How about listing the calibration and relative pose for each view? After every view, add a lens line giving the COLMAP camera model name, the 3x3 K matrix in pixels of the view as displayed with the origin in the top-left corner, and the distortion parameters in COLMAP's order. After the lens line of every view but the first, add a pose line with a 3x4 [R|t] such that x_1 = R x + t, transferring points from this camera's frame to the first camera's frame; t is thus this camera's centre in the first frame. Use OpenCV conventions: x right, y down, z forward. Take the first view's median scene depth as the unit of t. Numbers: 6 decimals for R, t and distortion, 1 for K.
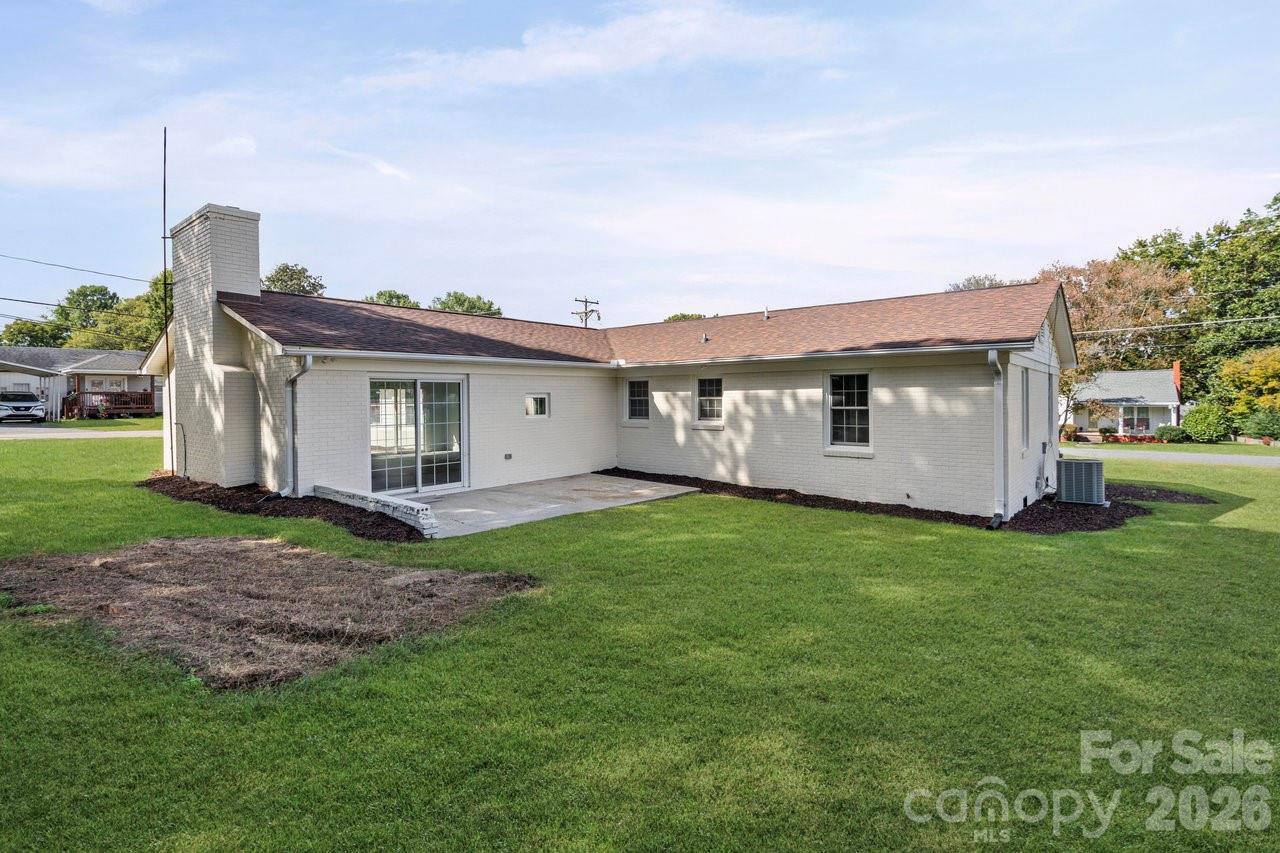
lens RADIAL K [[590.9, 0, 640.6], [0, 590.9, 420.7], [0, 0, 1]] dist [0.000164, -0.000540]
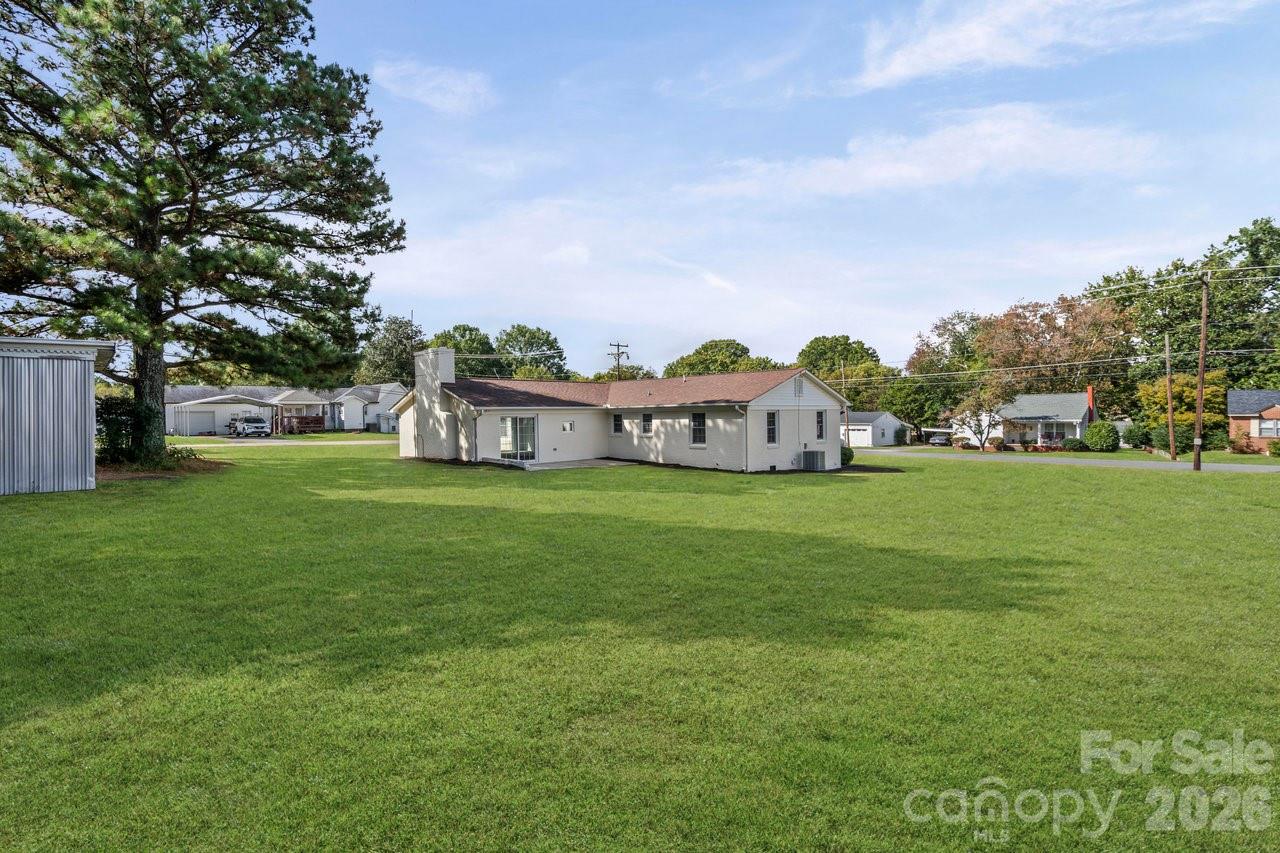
lens RADIAL K [[590.9, 0, 639.5], [0, 590.9, 431.0], [0, 0, 1]] dist [0.000164, -0.000540]
pose [[0.995406, -0.002213, -0.095714, 0.281320], [0.001422, 0.999964, -0.008328, 0.007886], [0.095729, 0.008154, 0.995374, -1.092896]]
